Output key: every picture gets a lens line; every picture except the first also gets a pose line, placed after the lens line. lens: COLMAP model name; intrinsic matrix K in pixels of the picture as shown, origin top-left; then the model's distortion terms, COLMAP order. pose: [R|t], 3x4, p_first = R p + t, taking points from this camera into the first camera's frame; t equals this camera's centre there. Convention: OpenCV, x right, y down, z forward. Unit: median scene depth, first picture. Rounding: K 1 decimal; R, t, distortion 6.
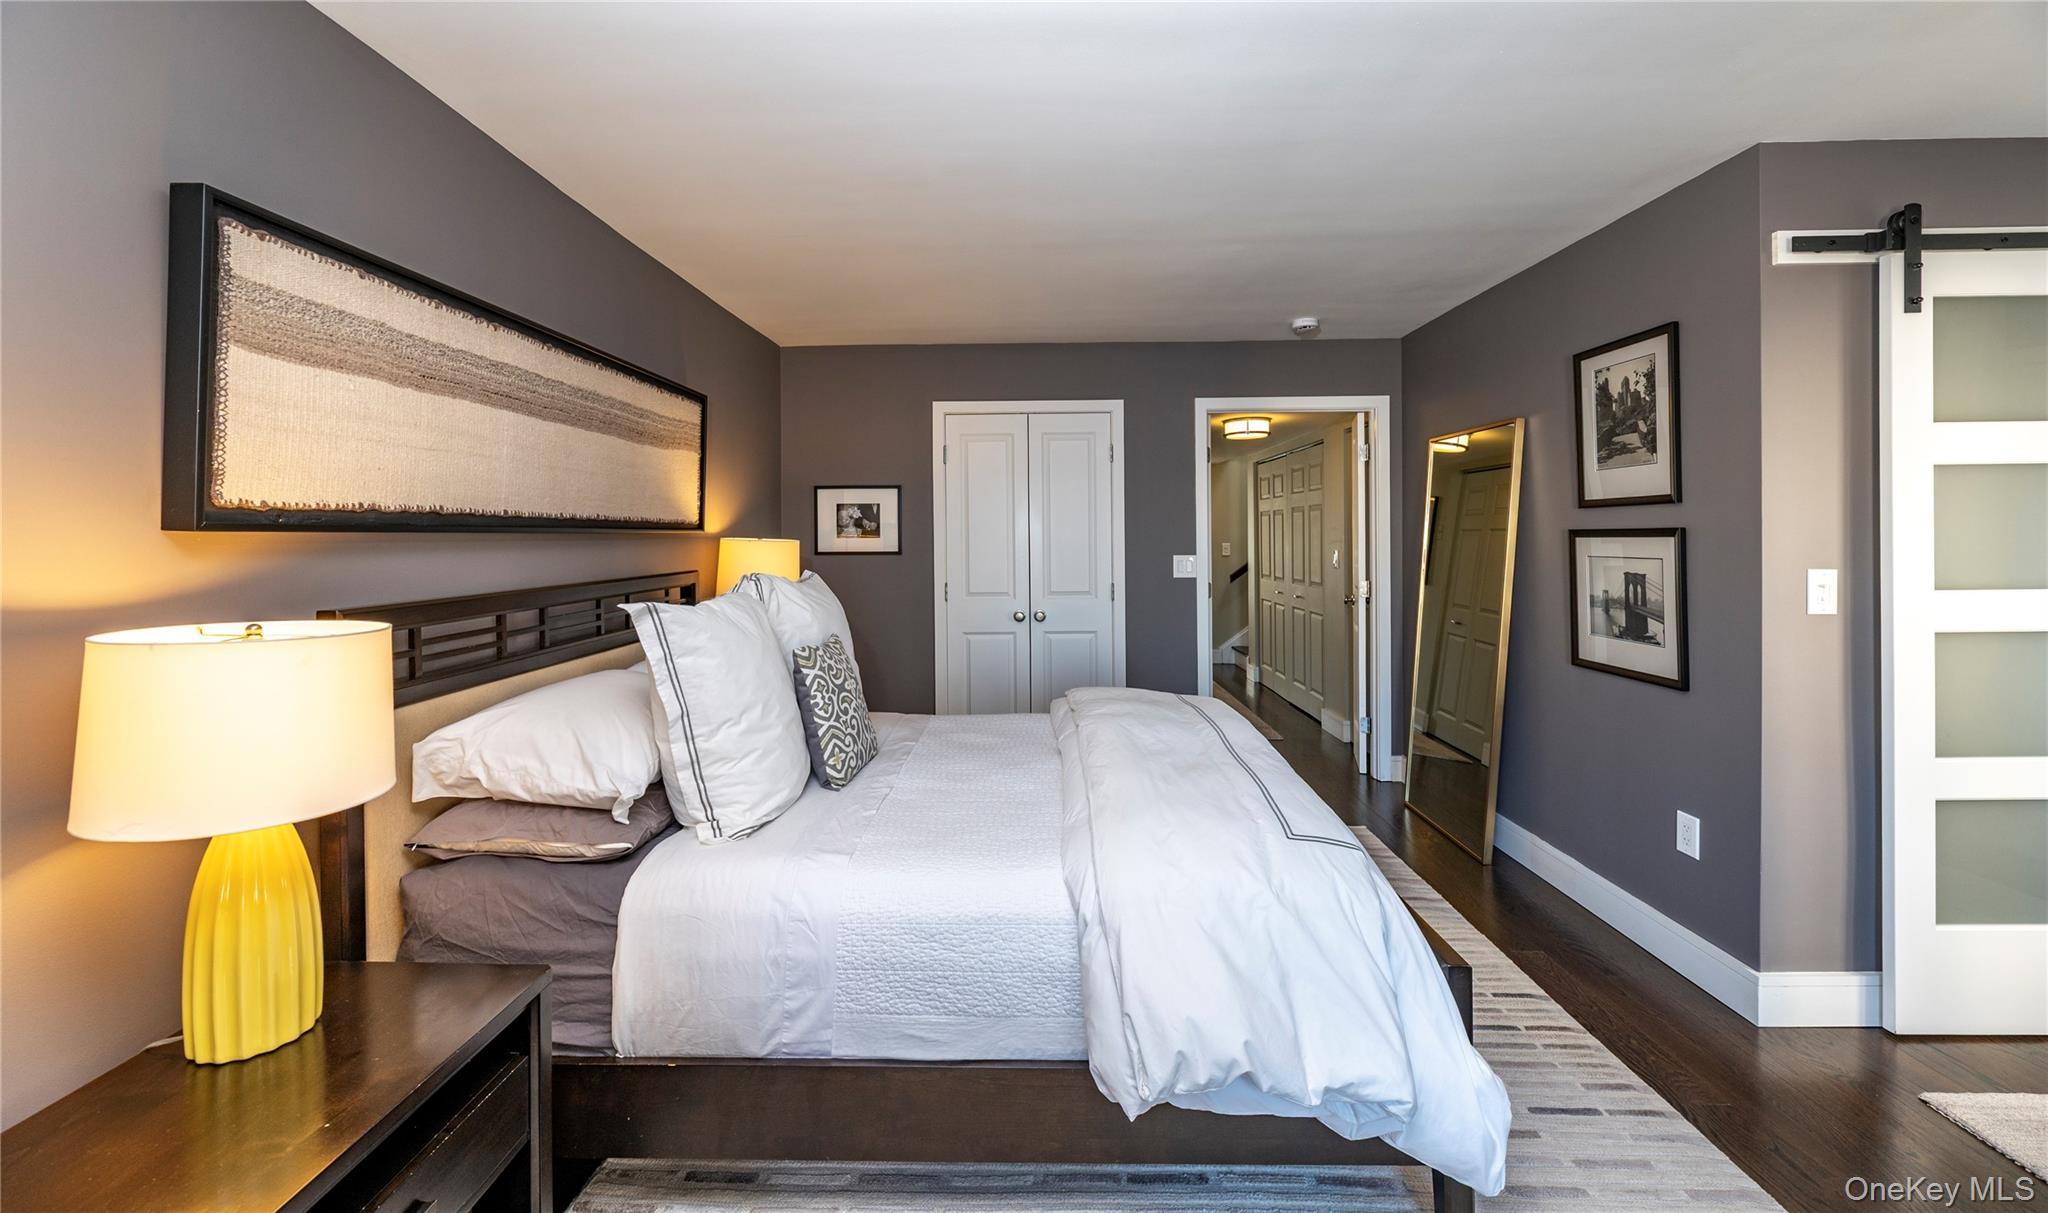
lens RADIAL K [[831.5, 0, 1020.4], [0, 831.5, 535.2], [0, 0, 1]] dist [0.000134, 0.000015]
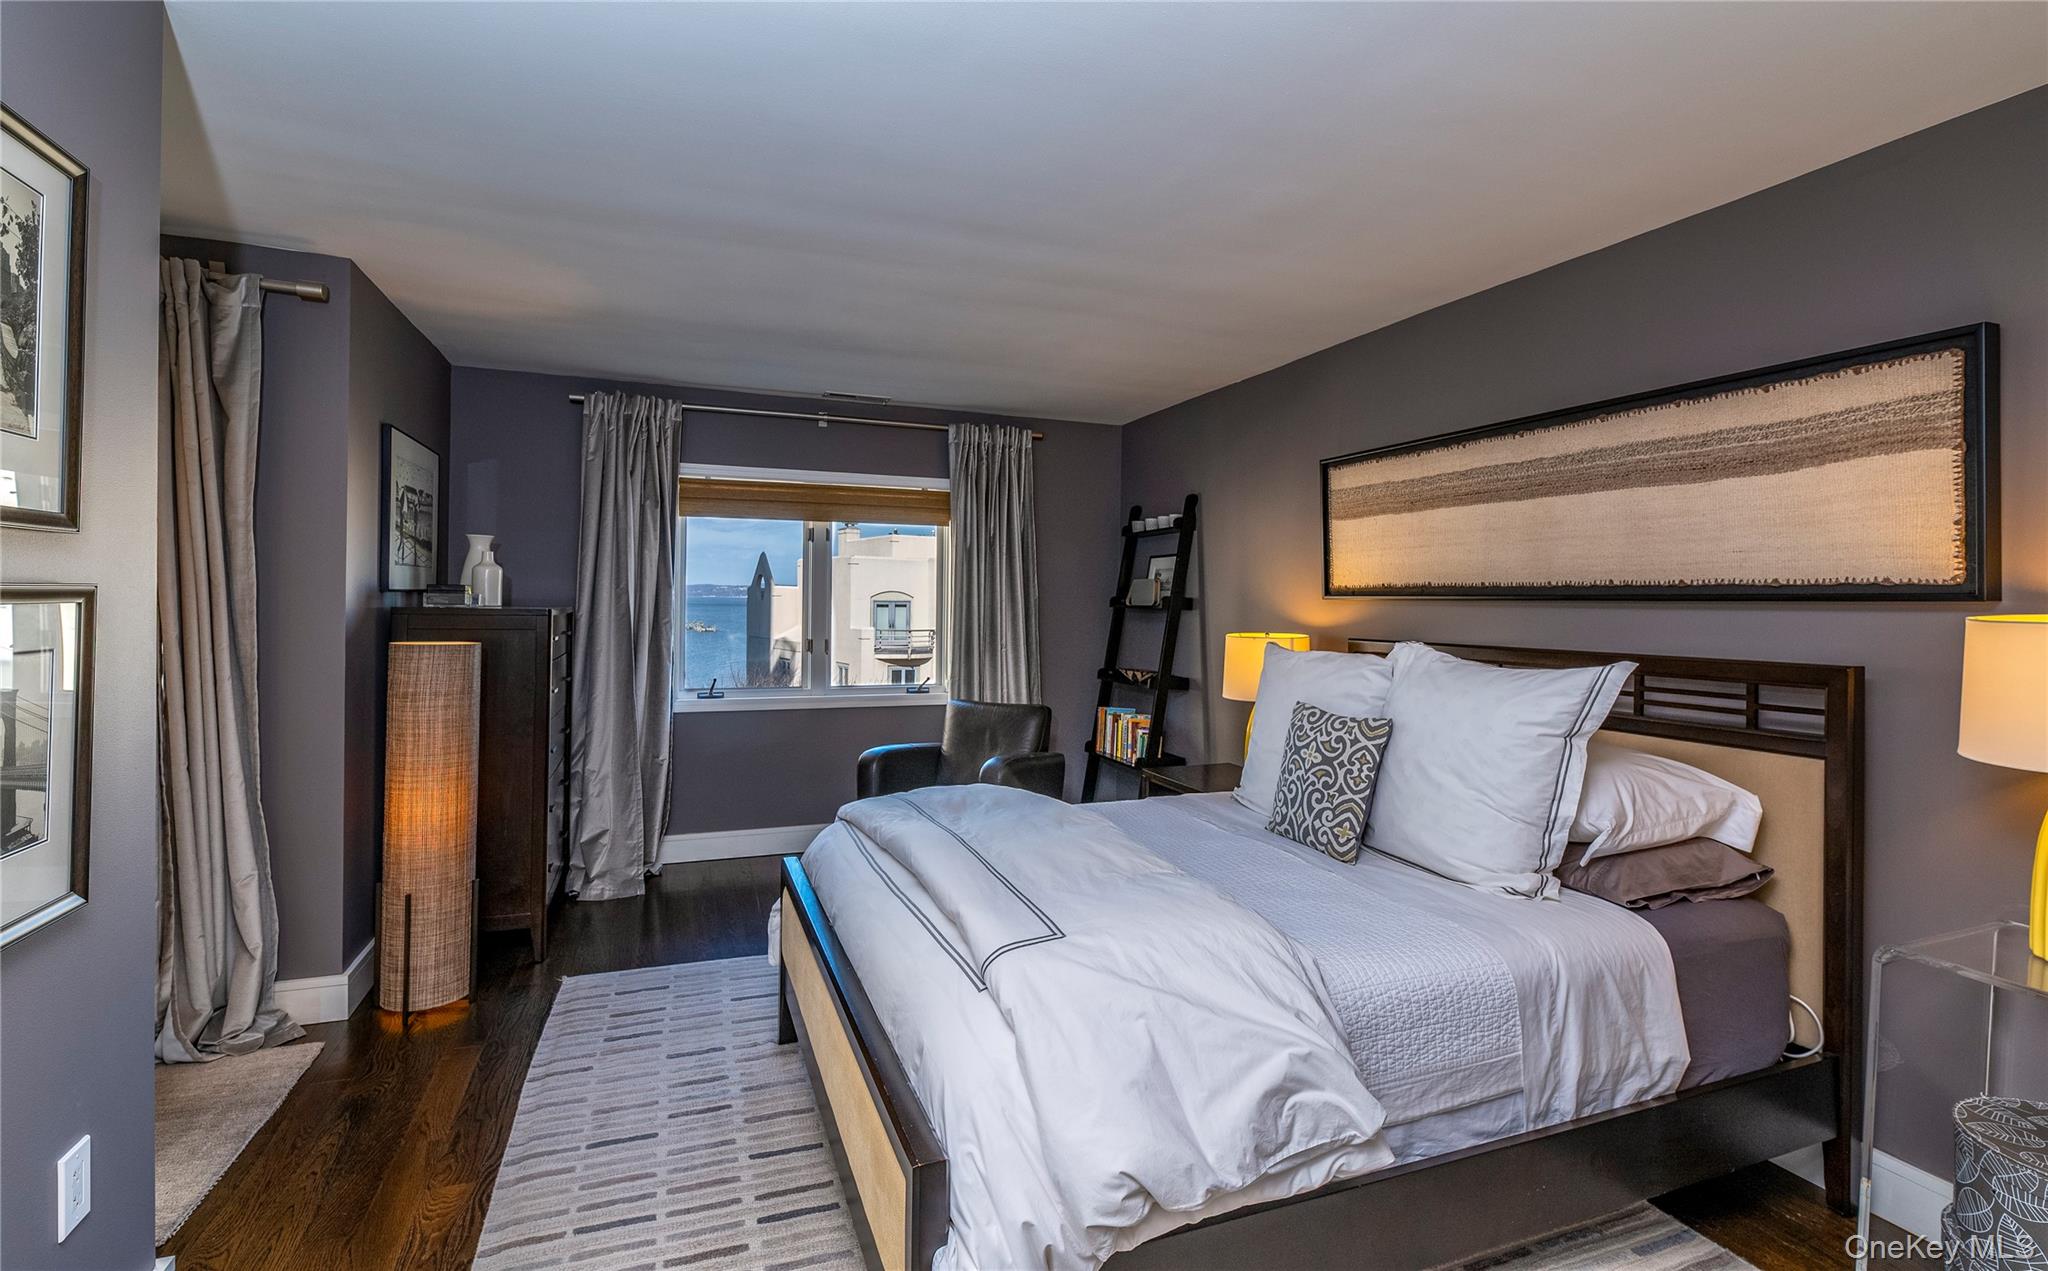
lens RADIAL K [[932.2, 0, 1025.3], [0, 932.2, 589.6], [0, 0, 1]] dist [0.010648, -0.000476]
pose [[-0.927919, -0.006916, -0.372718, 0.453649], [-0.004572, 0.999964, -0.007173, -0.003432], [0.372754, -0.004952, -0.927917, 1.659816]]
